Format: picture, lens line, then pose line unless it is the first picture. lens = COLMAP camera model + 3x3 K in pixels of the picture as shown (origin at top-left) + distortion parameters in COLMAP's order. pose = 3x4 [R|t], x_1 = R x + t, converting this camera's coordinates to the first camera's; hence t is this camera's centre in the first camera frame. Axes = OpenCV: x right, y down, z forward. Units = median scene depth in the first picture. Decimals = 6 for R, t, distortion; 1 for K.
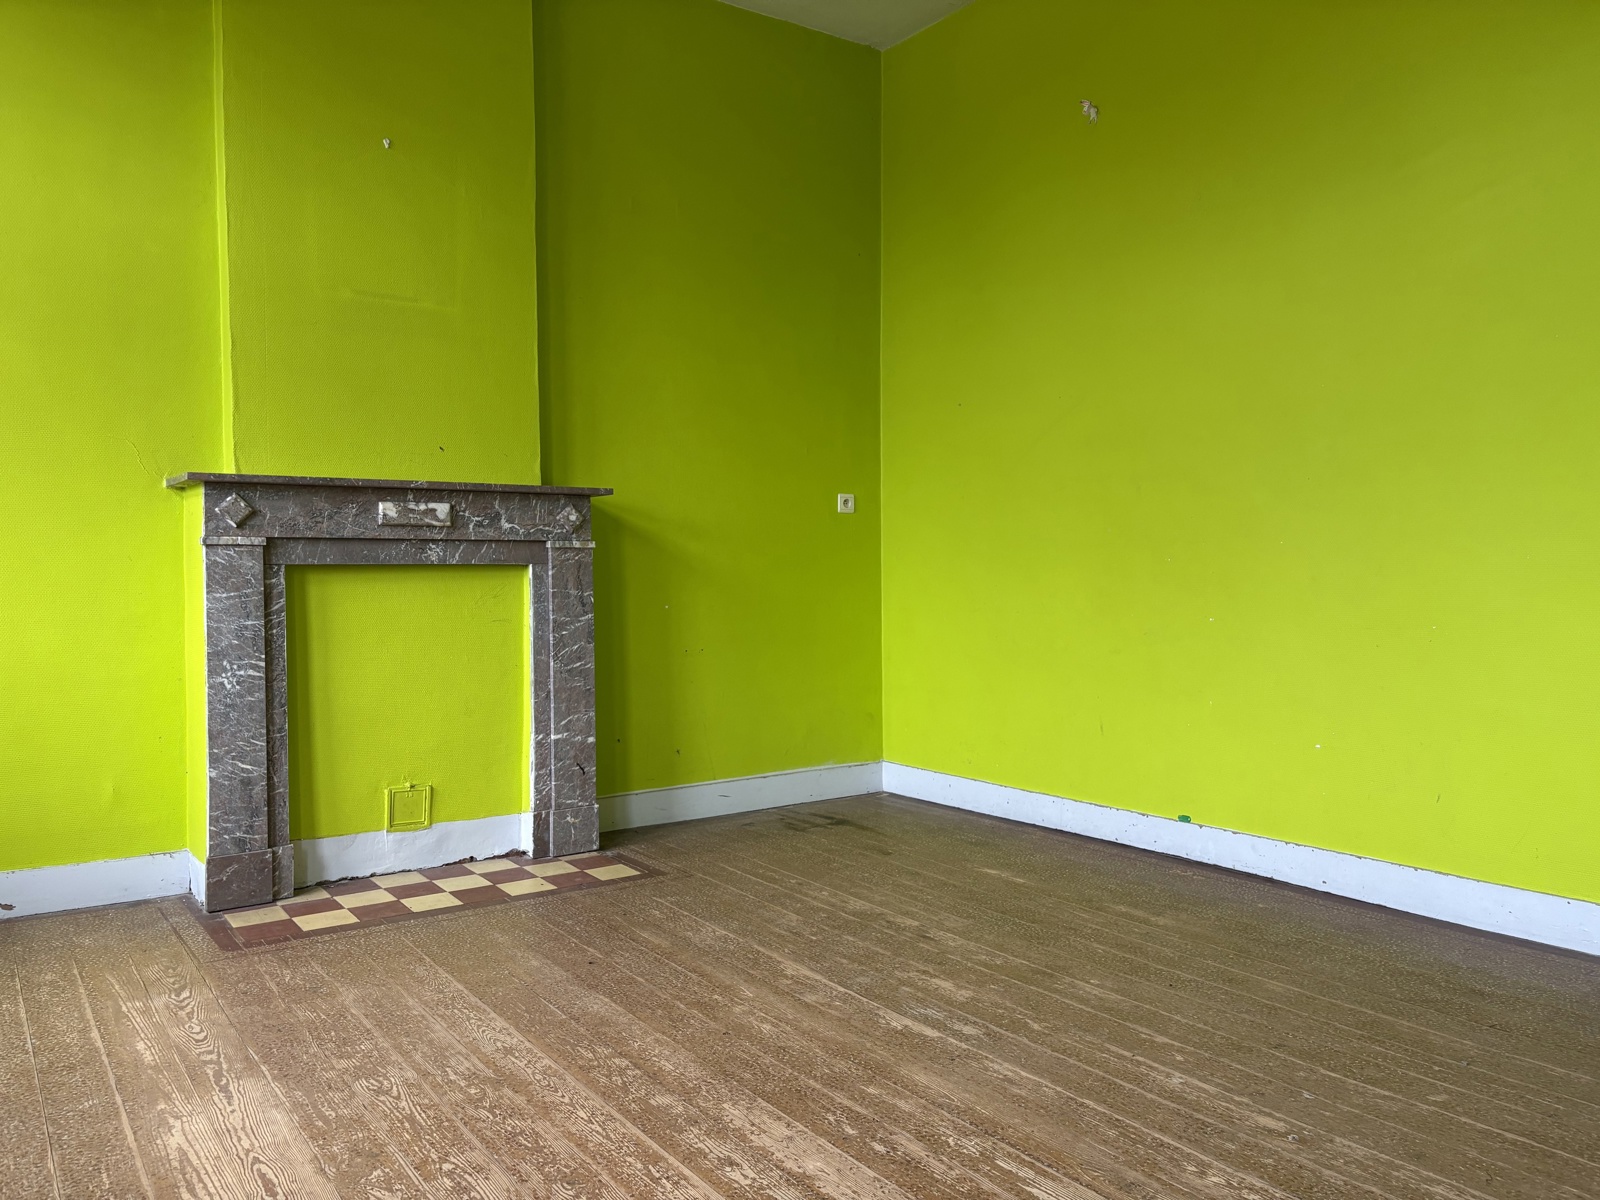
lens RADIAL K [[1200.9, 0, 805.4], [0, 1200.9, 590.8], [0, 0, 1]] dist [0.032414, -0.026893]
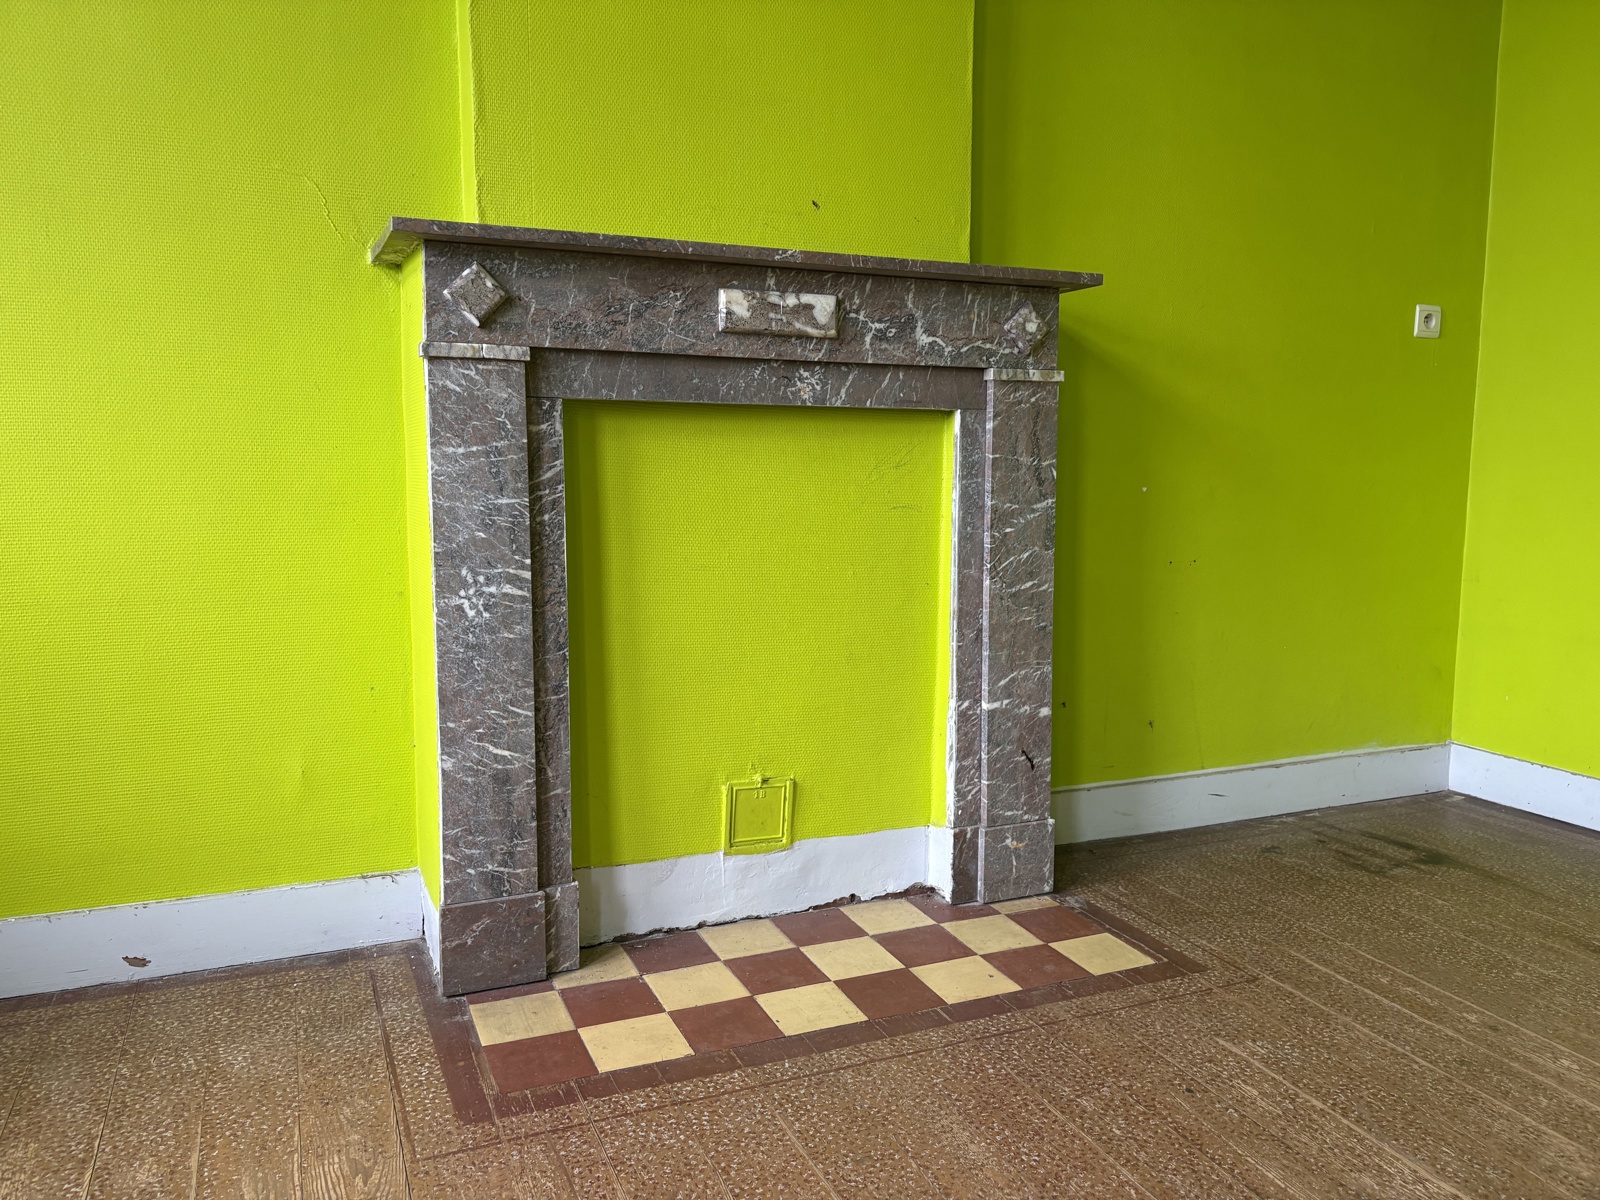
lens RADIAL K [[1200.9, 0, 807.2], [0, 1200.9, 605.3], [0, 0, 1]] dist [0.032414, -0.026893]
pose [[0.978543, 0.037700, -0.202565, -0.193044], [-0.016207, 0.994156, 0.106732, 0.011702], [0.205404, -0.101159, 0.973435, 0.446173]]
